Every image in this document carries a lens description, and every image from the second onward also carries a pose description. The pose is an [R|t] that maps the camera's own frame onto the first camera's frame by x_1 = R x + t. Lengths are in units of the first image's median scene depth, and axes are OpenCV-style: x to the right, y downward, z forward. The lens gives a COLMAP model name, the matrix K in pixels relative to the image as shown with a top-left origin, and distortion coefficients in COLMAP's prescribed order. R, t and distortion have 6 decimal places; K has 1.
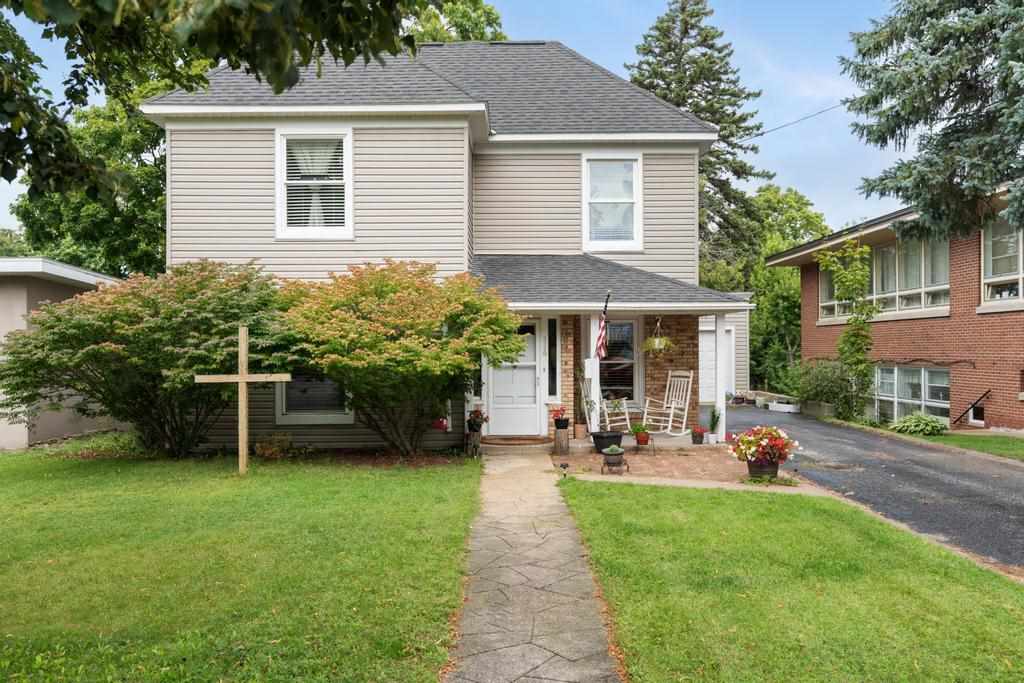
lens RADIAL K [[827.1, 0, 512.0], [0, 827.1, 344.0], [0, 0, 1]] dist [-0.000531, -0.000958]
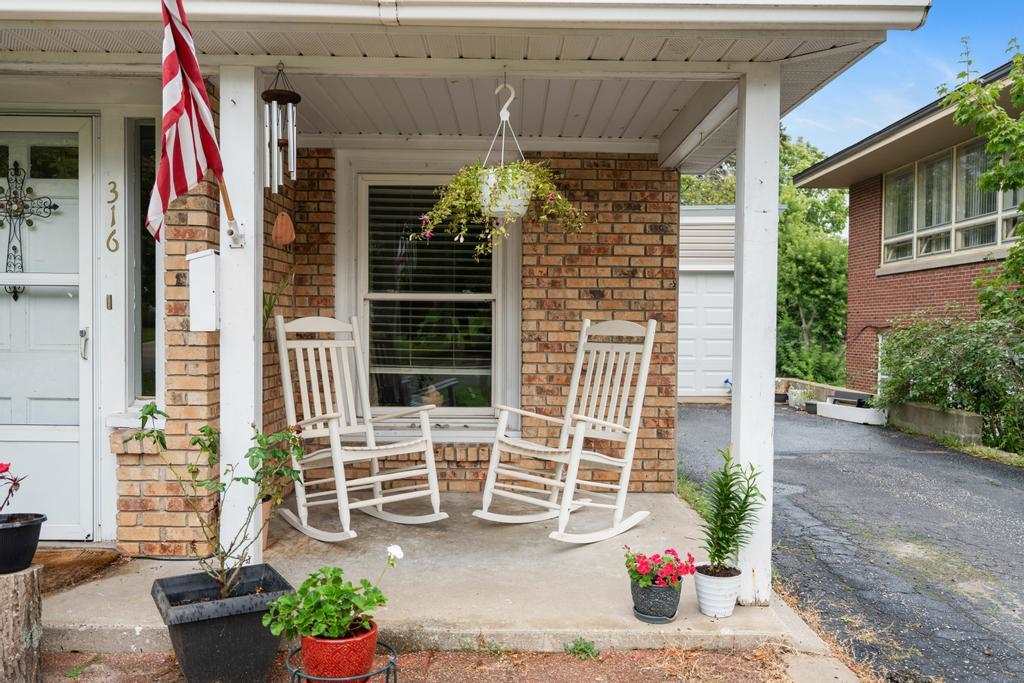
lens RADIAL K [[827.1, 0, 512.3], [0, 827.1, 340.2], [0, 0, 1]] dist [-0.000531, -0.000958]
pose [[0.999875, 0.015015, 0.005039, 0.156002], [-0.015118, 0.999665, 0.020995, 0.032464], [-0.004723, -0.021069, 0.999767, 0.658793]]
